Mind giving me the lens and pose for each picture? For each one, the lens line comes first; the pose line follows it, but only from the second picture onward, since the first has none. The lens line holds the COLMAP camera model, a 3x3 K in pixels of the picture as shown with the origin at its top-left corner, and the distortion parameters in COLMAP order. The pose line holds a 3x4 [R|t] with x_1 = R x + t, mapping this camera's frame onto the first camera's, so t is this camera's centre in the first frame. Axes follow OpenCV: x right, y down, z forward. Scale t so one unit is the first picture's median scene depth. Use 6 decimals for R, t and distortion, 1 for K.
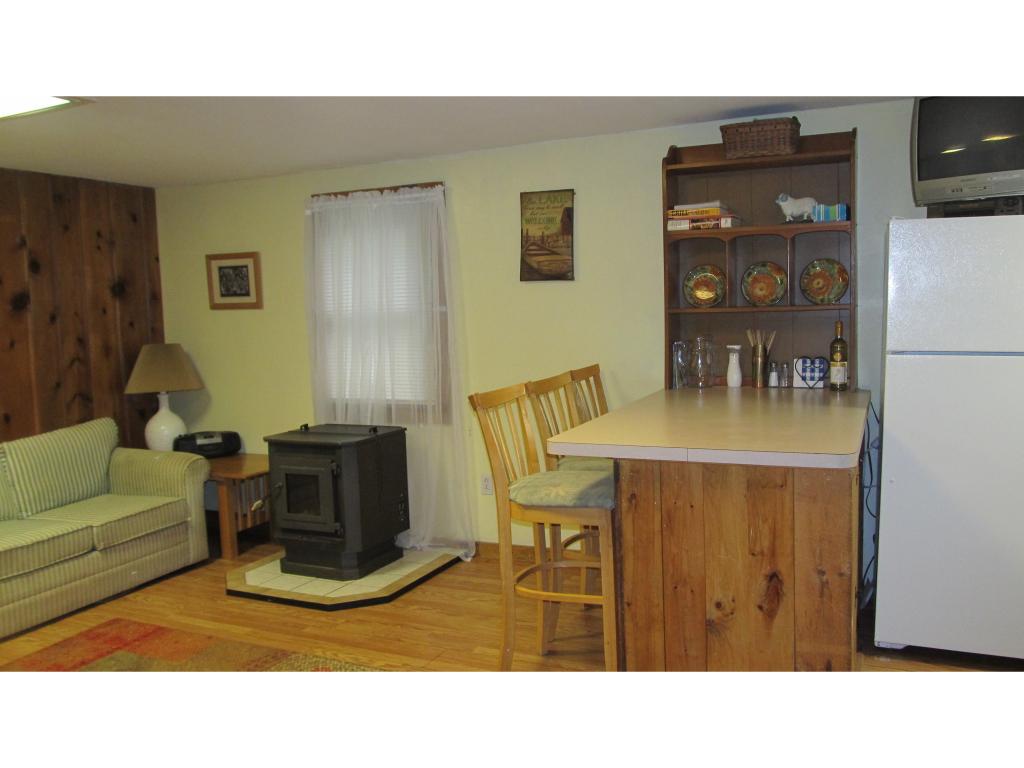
lens RADIAL K [[850.0, 0, 517.3], [0, 850.0, 383.0], [0, 0, 1]] dist [-0.074792, 0.059765]
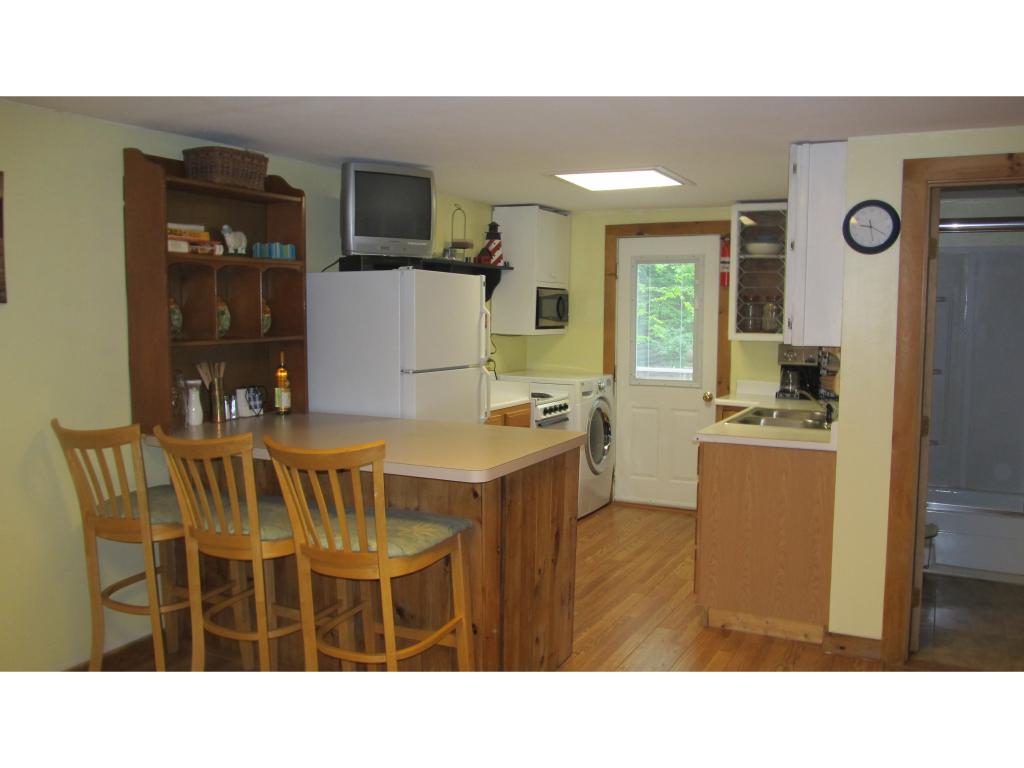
lens RADIAL K [[850.0, 0, 517.3], [0, 850.0, 383.0], [0, 0, 1]] dist [-0.074792, 0.059765]
pose [[0.042119, -0.058663, 0.997389, -0.657256], [0.096886, 0.993810, 0.054361, -0.058321], [-0.994404, 0.094343, 0.047542, 0.610864]]
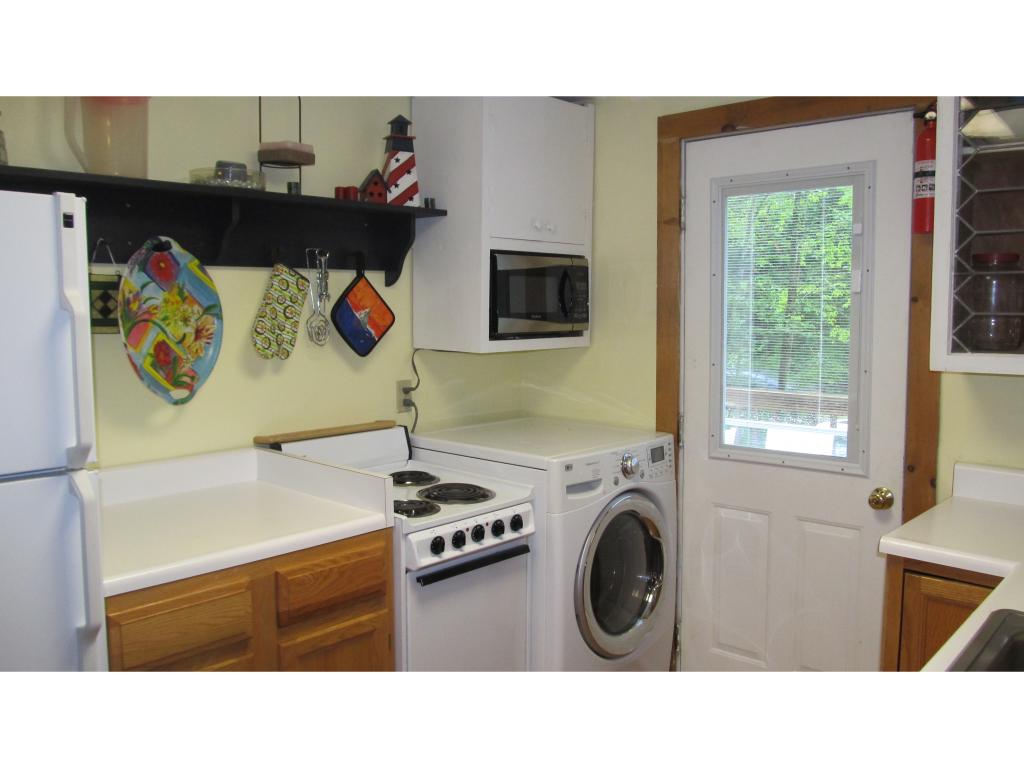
lens RADIAL K [[850.0, 0, 517.3], [0, 850.0, 383.0], [0, 0, 1]] dist [-0.074792, 0.059765]
pose [[0.294214, -0.065976, 0.953460, 0.201750], [0.098367, 0.994407, 0.038456, -0.057564], [-0.950664, 0.082475, 0.299058, 0.406748]]
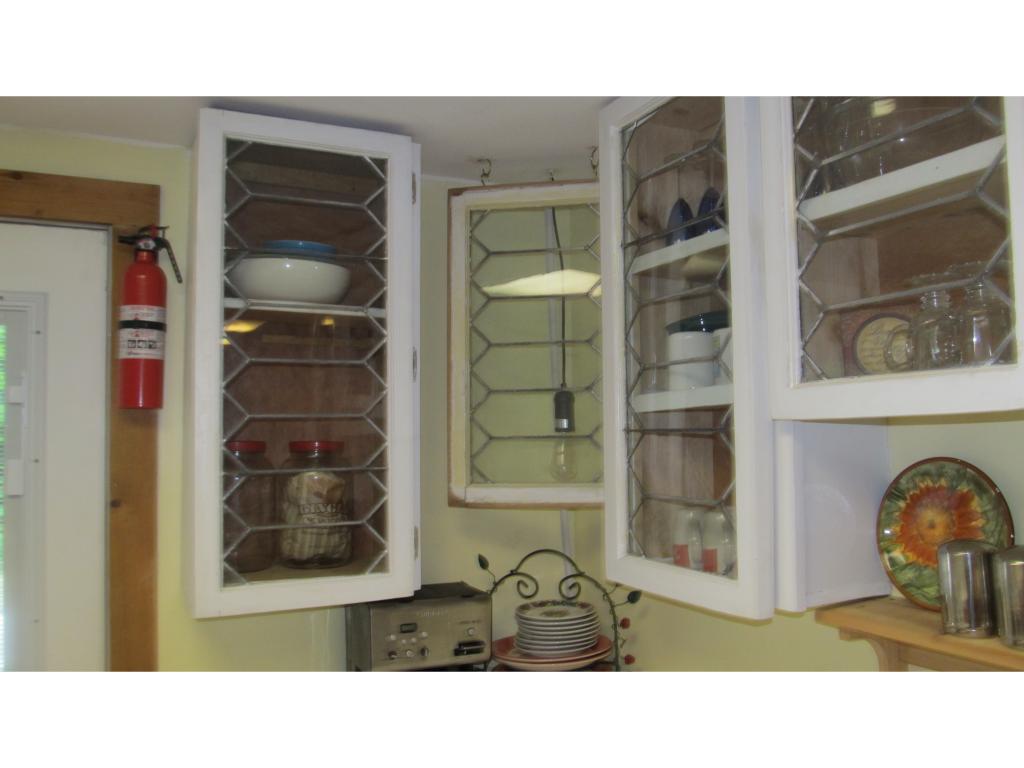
lens RADIAL K [[850.0, 0, 517.3], [0, 850.0, 383.0], [0, 0, 1]] dist [-0.074792, 0.059765]
pose [[-0.779809, 0.086489, 0.620015, 0.463587], [0.106385, 0.994313, -0.004899, -0.103389], [-0.616912, 0.062140, -0.784575, 0.507755]]
